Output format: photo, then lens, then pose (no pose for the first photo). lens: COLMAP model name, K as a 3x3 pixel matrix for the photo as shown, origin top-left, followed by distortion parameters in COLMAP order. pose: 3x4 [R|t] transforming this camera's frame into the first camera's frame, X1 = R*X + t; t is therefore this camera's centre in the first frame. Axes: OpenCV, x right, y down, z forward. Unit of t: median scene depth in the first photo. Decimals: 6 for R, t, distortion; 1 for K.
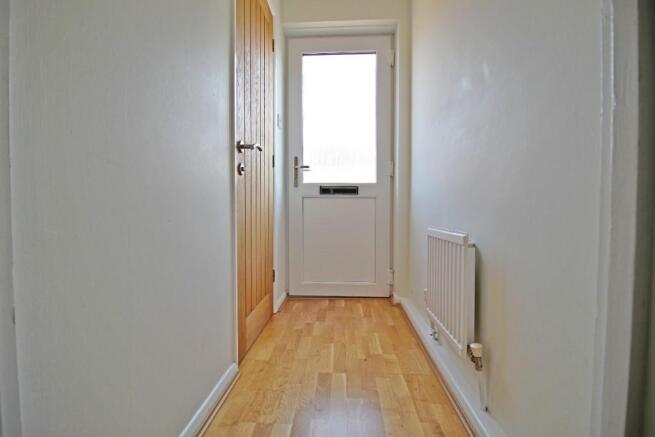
lens RADIAL K [[309.4, 0, 327.5], [0, 309.4, 216.1], [0, 0, 1]] dist [-0.010941, 0.000023]
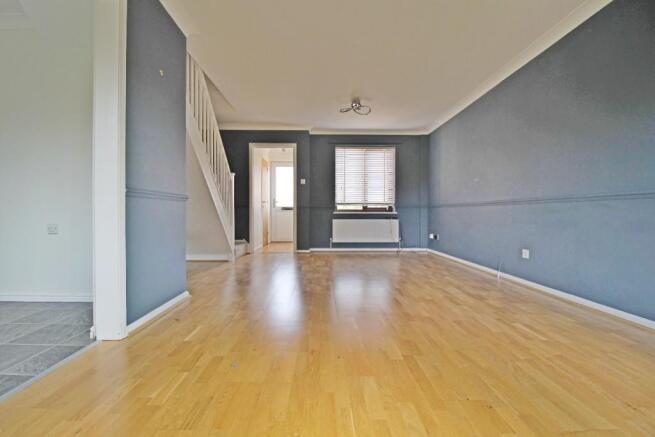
lens RADIAL K [[309.4, 0, 327.3], [0, 309.4, 215.0], [0, 0, 1]] dist [-0.010941, 0.000023]
pose [[0.995478, -0.002821, 0.094952, 0.161789], [0.004362, 0.999862, -0.016028, 0.035621], [-0.094894, 0.016370, 0.995353, -2.474974]]
